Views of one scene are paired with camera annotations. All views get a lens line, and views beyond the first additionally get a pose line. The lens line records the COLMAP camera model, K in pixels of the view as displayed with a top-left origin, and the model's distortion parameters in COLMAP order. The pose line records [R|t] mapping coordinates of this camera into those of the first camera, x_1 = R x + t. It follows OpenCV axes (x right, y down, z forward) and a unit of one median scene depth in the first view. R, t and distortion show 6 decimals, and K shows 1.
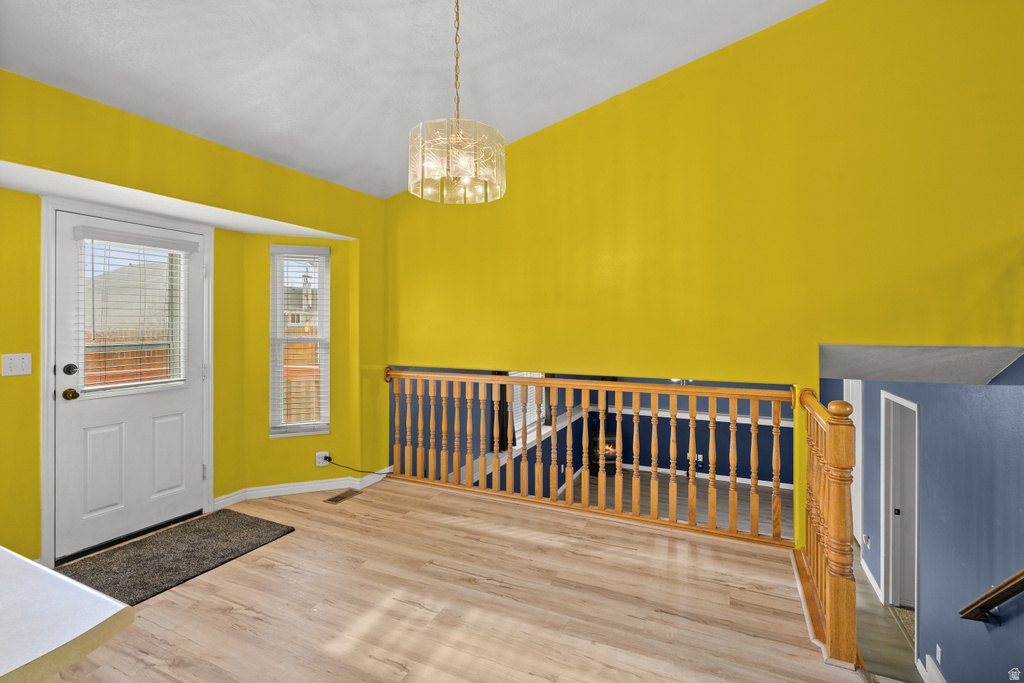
lens RADIAL K [[467.3, 0, 509.3], [0, 467.3, 326.9], [0, 0, 1]] dist [-0.004282, 0.000987]
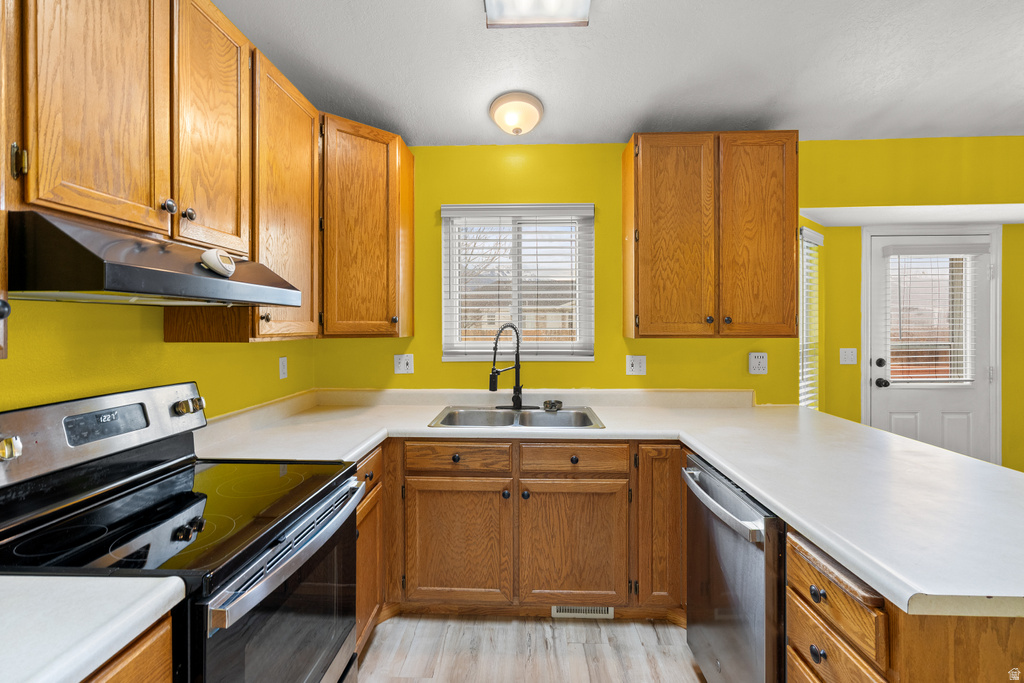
lens RADIAL K [[467.3, 0, 509.3], [0, 467.3, 326.9], [0, 0, 1]] dist [-0.004282, 0.000987]
pose [[0.393346, -0.000548, -0.919390, -0.155394], [0.000179, 1.000000, -0.000519, -0.002758], [0.919390, 0.000040, 0.393346, -0.322991]]
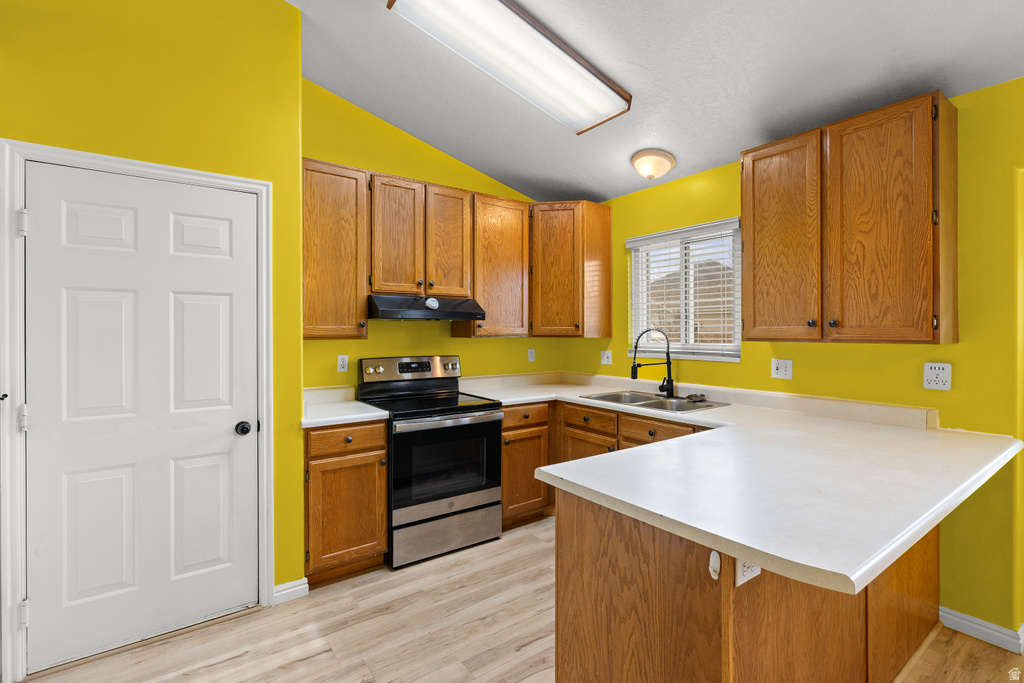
lens RADIAL K [[468.9, 0, 507.9], [0, 468.9, 332.3], [0, 0, 1]] dist [0.003455, 0.000799]
pose [[-0.484670, -0.000370, -0.874697, 0.144961], [-0.003249, 0.999994, 0.001378, -0.000175], [0.874691, 0.003510, -0.484668, 0.193615]]
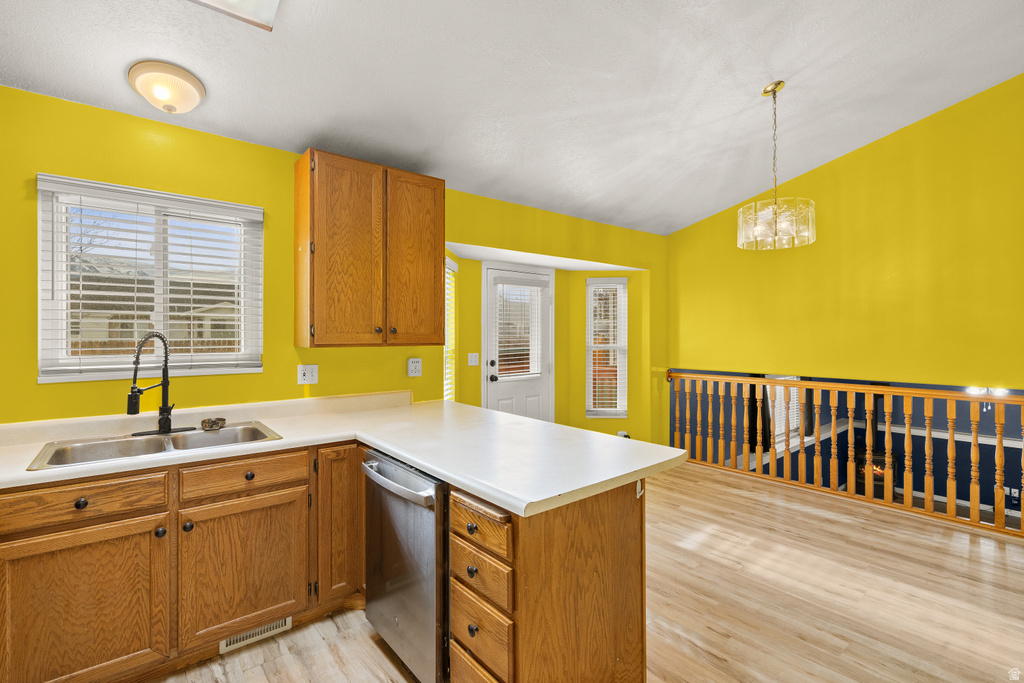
lens RADIAL K [[464.9, 0, 506.8], [0, 464.9, 336.1], [0, 0, 1]] dist [-0.001292, 0.000572]
pose [[0.901615, -0.002643, -0.432531, -0.143522], [0.001779, 0.999996, -0.002402, -0.001549], [0.432535, 0.001396, 0.901616, -0.391633]]
